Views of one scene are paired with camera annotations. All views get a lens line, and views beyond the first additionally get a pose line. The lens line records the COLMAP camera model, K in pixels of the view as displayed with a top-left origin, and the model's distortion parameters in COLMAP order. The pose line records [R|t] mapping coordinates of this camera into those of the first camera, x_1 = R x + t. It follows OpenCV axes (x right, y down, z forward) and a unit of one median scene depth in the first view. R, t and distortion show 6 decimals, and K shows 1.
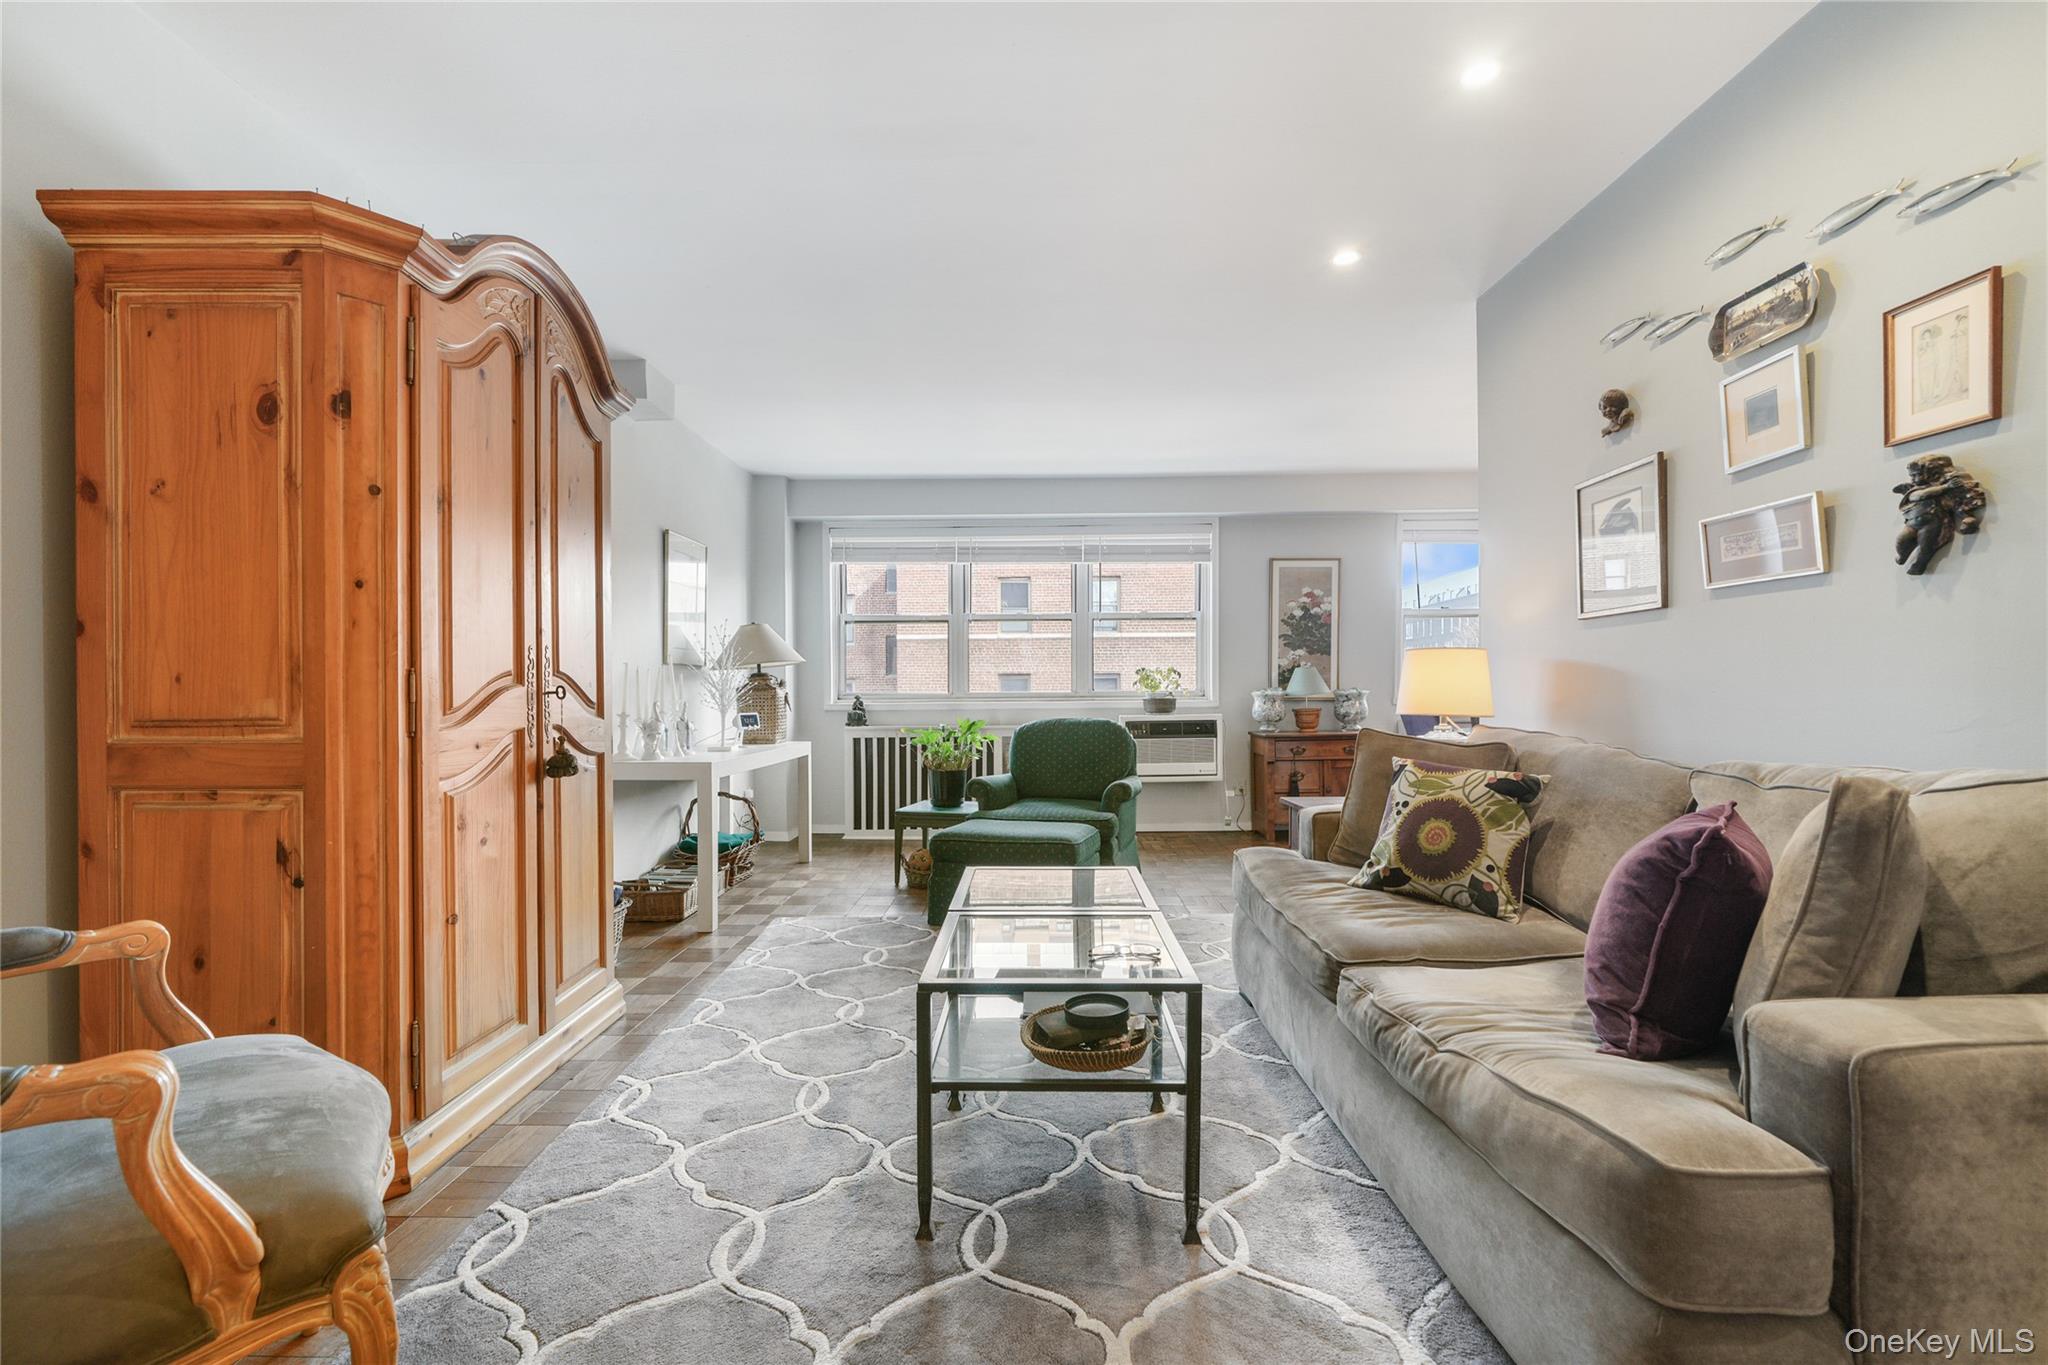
lens RADIAL K [[861.1, 0, 1003.3], [0, 861.1, 695.0], [0, 0, 1]] dist [0.001510, 0.000563]
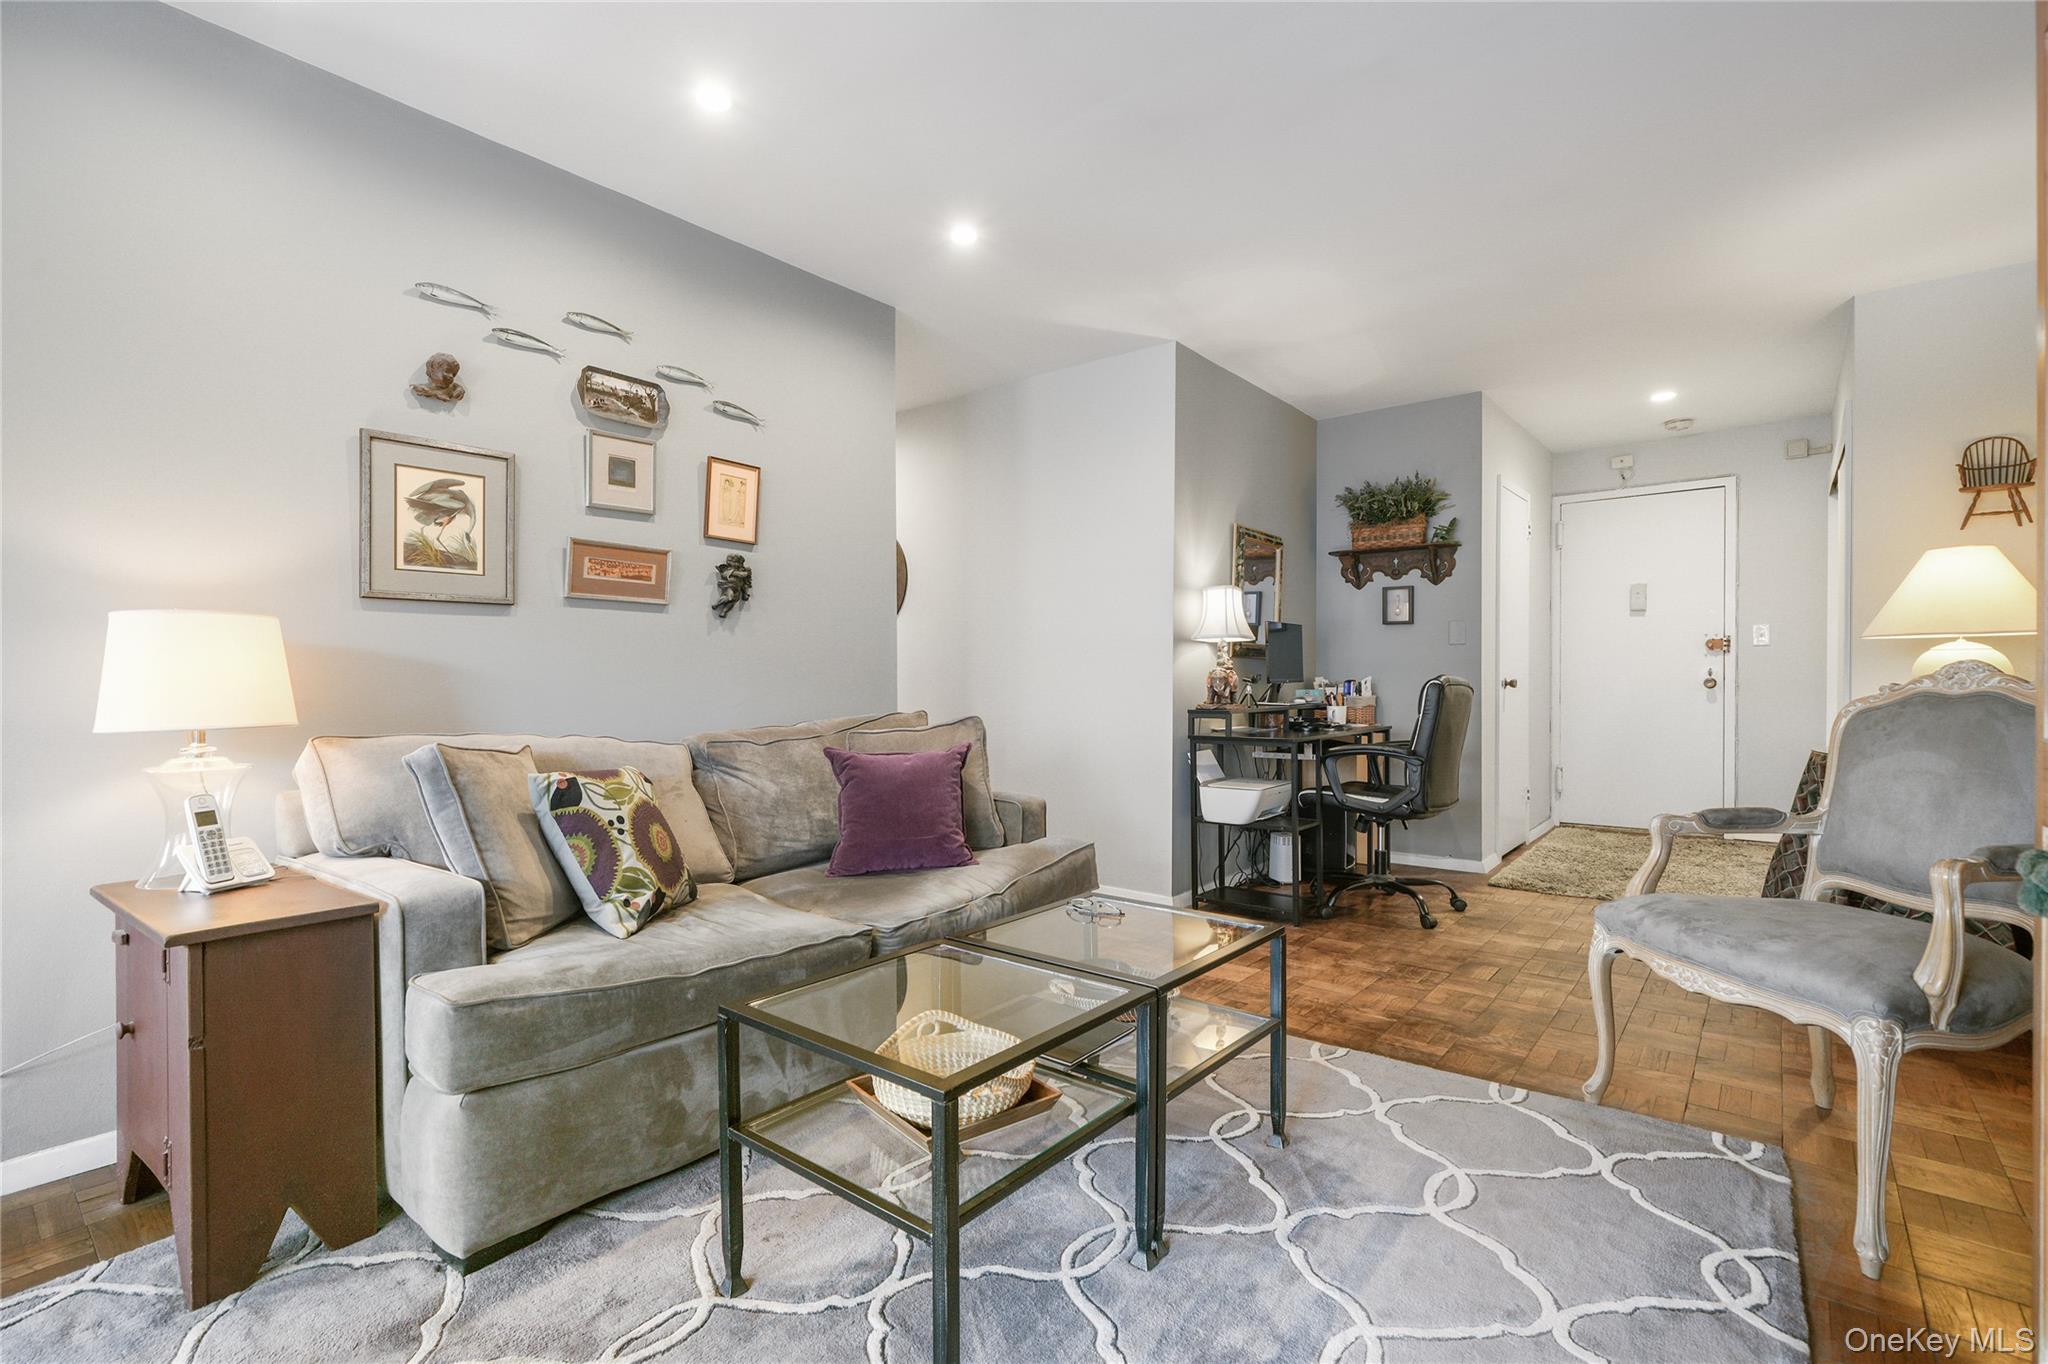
lens RADIAL K [[941.2, 0, 1024.0], [0, 941.2, 682.0], [0, 0, 1]] dist [-0.030784, -0.000090]
pose [[-0.783231, 0.006590, 0.621696, -0.421611], [0.005167, 0.999978, -0.004091, -0.000547], [-0.621709, 0.000008, -0.783248, 1.537127]]
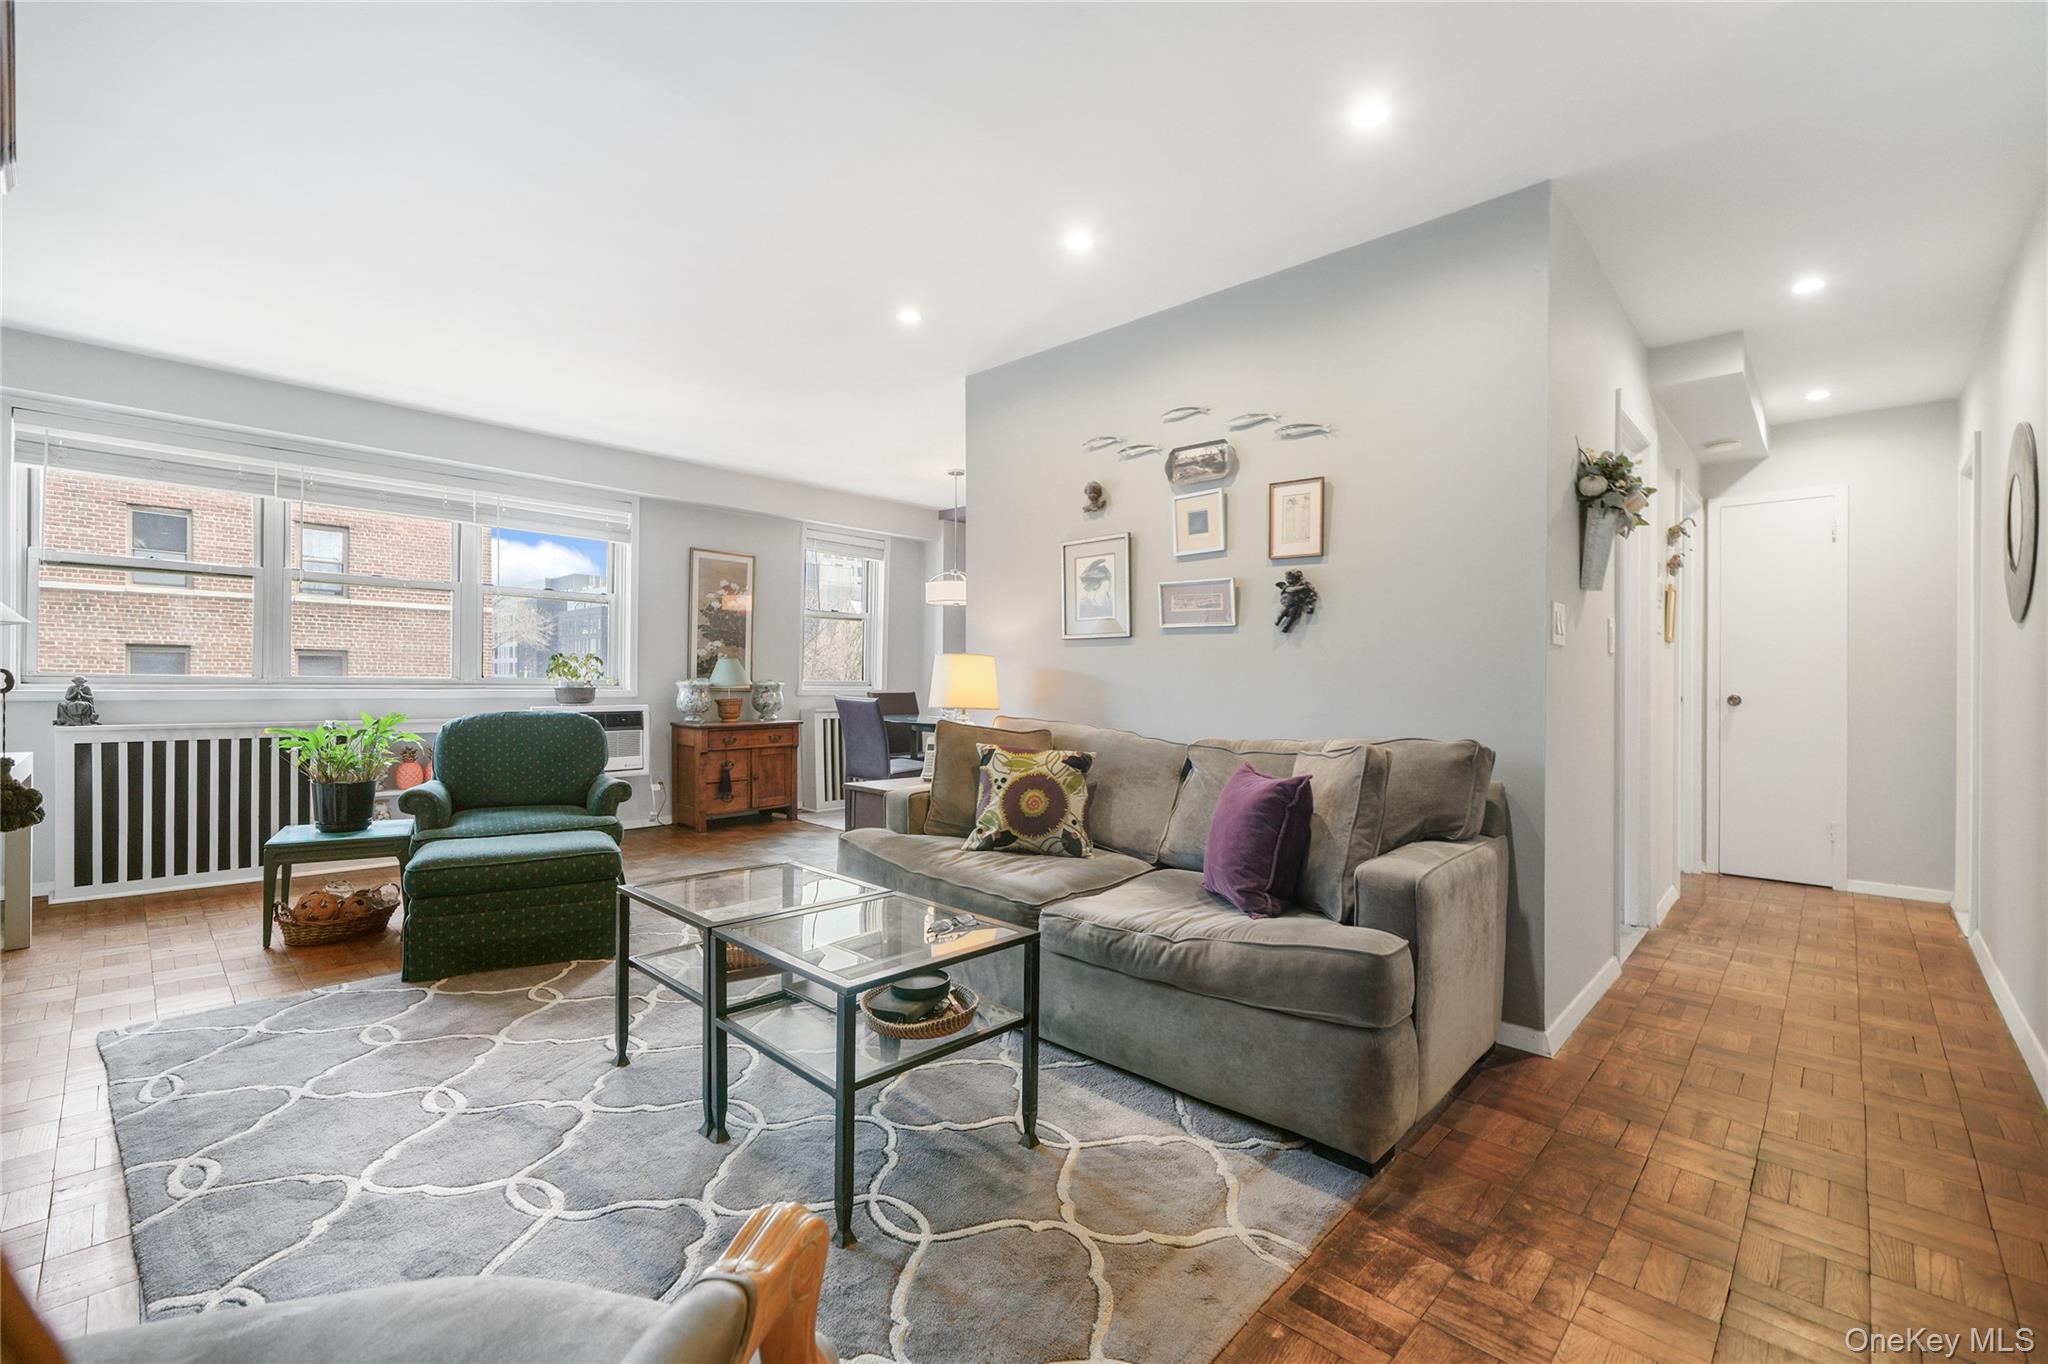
lens RADIAL K [[873.7, 0, 1012.5], [0, 873.7, 675.7], [0, 0, 1]] dist [-0.001006, 0.000354]
pose [[0.679921, 0.021367, 0.732974, -0.492590], [-0.016625, 0.999768, -0.013723, -0.009965], [-0.733097, -0.002855, 0.680118, 0.122564]]
